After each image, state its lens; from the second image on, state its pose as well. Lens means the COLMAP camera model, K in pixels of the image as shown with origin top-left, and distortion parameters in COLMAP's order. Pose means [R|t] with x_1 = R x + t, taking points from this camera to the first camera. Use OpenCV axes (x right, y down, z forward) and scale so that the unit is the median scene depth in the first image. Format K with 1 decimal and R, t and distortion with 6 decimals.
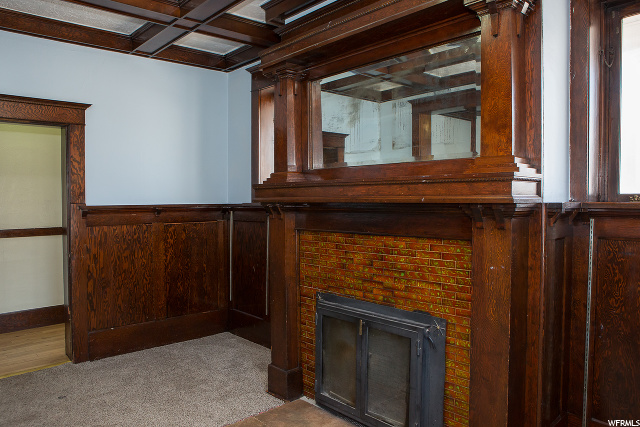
lens RADIAL K [[465.8, 0, 320.0], [0, 465.8, 213.5], [0, 0, 1]] dist [-0.118195, 0.082291]
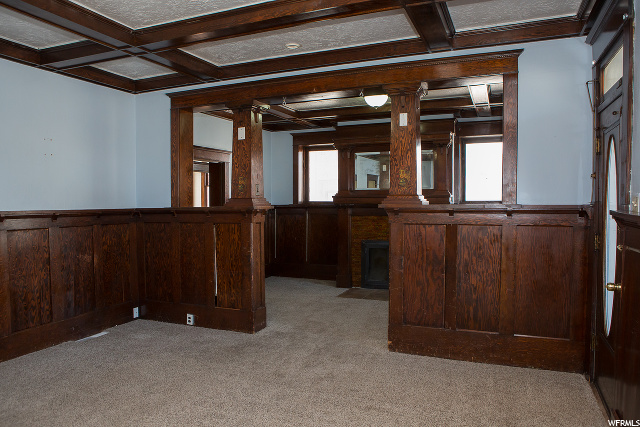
lens RADIAL K [[441.5, 0, 320.0], [0, 441.5, 213.5], [0, 0, 1]] dist [-0.104162, 0.074917]
pose [[0.899450, -0.015886, 0.436735, -1.550789], [0.015859, 0.999867, 0.003708, 0.020627], [-0.436736, 0.003591, 0.899583, -1.253895]]
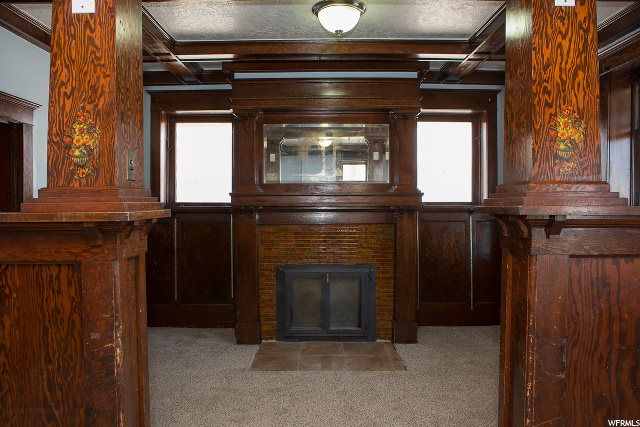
lens RADIAL K [[441.5, 0, 320.0], [0, 441.5, 213.5], [0, 0, 1]] dist [-0.104162, 0.074917]
pose [[0.662011, -0.016033, 0.749322, -1.265065], [0.020221, 0.999789, 0.003527, -0.001352], [-0.749221, 0.012817, 0.662196, -0.069087]]
